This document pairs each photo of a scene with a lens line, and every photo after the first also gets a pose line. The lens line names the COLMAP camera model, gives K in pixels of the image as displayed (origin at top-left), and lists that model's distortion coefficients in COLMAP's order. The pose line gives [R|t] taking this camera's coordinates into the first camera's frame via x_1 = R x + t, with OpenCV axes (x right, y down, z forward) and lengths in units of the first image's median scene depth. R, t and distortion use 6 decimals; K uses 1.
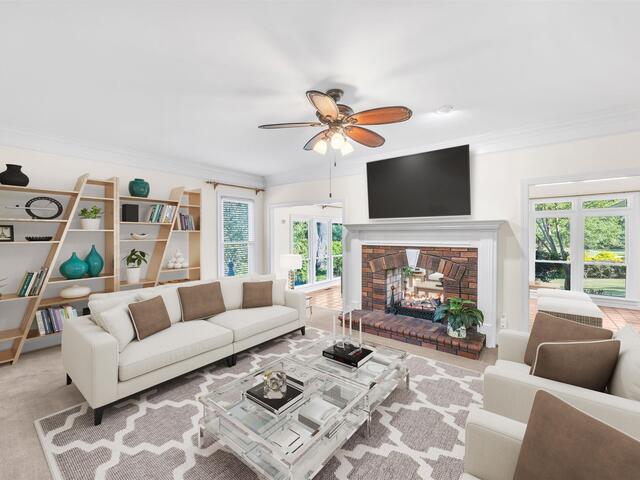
lens RADIAL K [[281.7, 0, 317.4], [0, 281.7, 242.8], [0, 0, 1]] dist [0.001665, 0.000699]
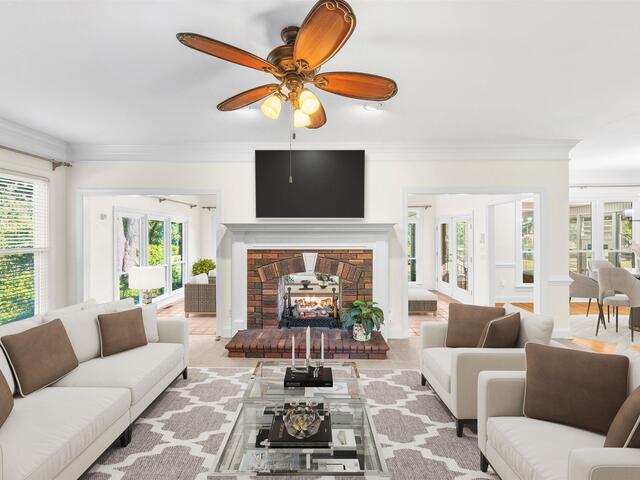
lens RADIAL K [[281.7, 0, 324.3], [0, 281.7, 236.9], [0, 0, 1]] dist [0.001665, 0.000699]
pose [[0.791441, 0.000888, 0.611244, -0.171010], [0.016014, 0.999626, -0.022188, -0.006707], [-0.611035, 0.027349, 0.791131, 0.227391]]
